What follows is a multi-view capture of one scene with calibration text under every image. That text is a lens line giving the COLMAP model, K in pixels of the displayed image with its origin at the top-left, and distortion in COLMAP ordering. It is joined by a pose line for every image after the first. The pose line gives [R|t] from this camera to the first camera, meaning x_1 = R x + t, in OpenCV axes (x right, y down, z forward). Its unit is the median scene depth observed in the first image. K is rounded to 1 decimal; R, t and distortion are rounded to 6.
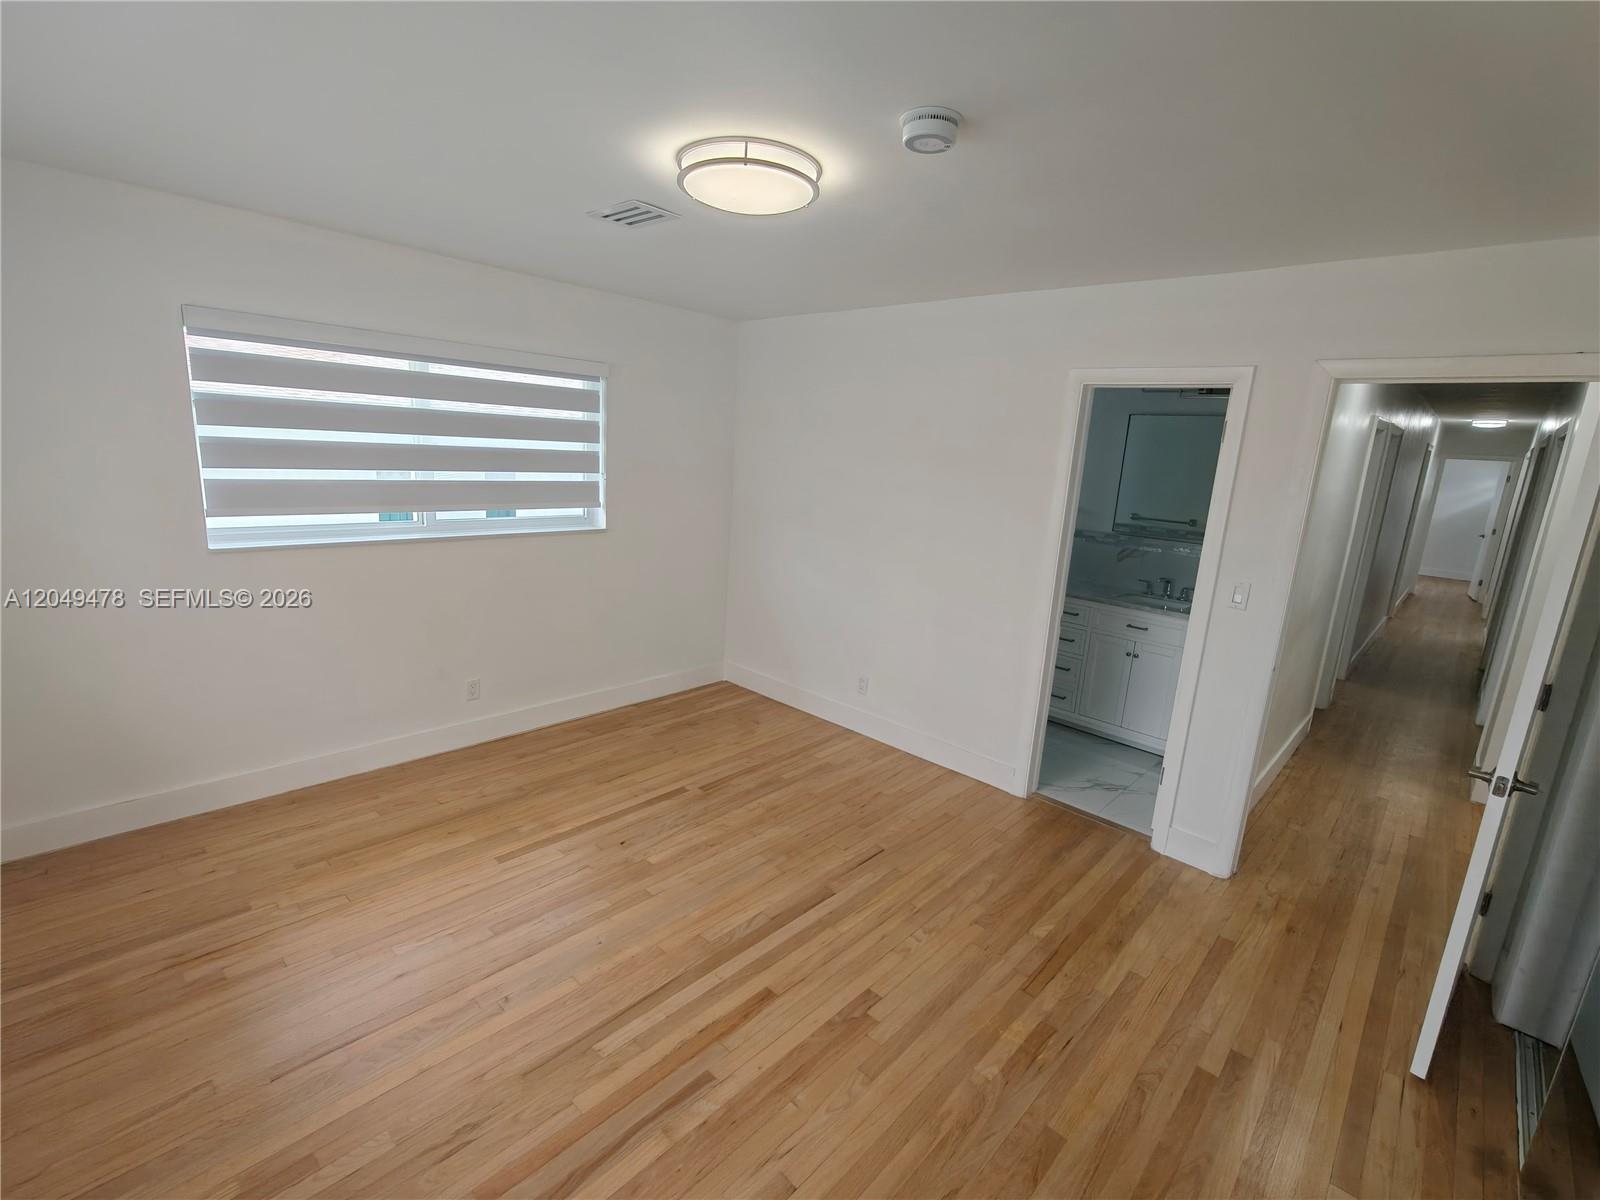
lens RADIAL K [[712.8, 0, 803.2], [0, 712.8, 598.3], [0, 0, 1]] dist [0.001220, -0.000085]
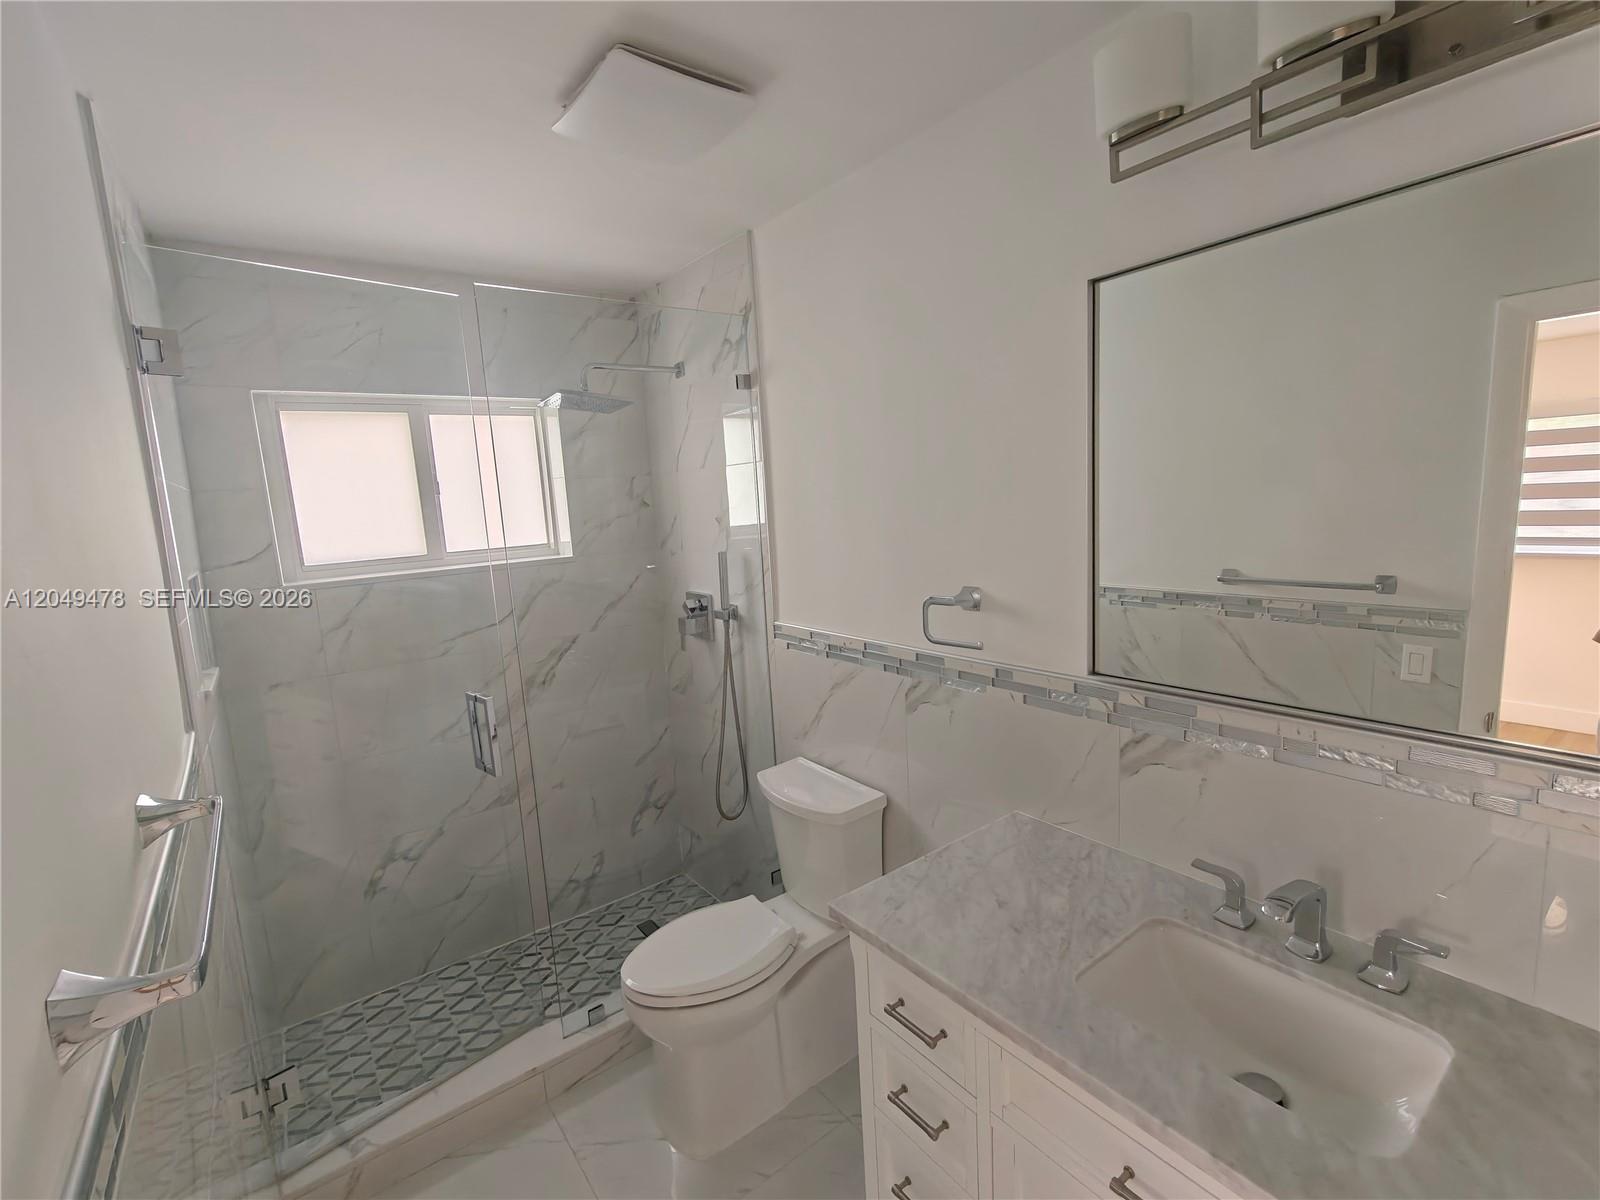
lens RADIAL K [[712.8, 0, 803.2], [0, 712.8, 598.3], [0, 0, 1]] dist [0.001220, -0.000085]
pose [[0.979153, -0.088151, -0.182997, 0.376940], [0.075585, 0.994348, -0.074554, -0.114375], [0.188535, 0.059168, 0.980283, 0.689113]]
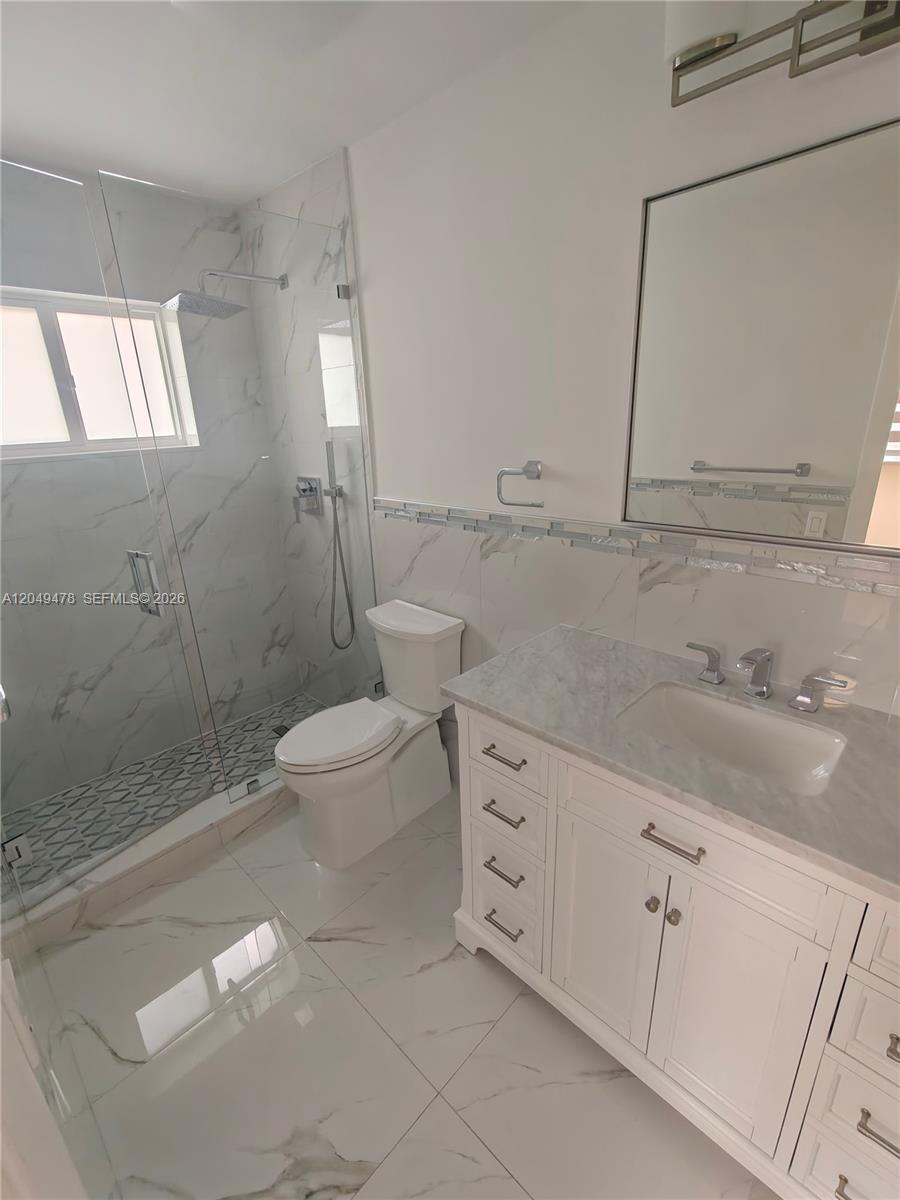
lens RADIAL K [[534.6, 0, 446.2], [0, 534.6, 601.5], [0, 0, 1]] dist [0.001220, -0.000085]
pose [[0.995273, -0.081486, -0.052843, 0.347864], [0.087249, 0.989179, 0.117948, -0.095077], [0.042660, -0.122001, 0.991613, 0.689092]]
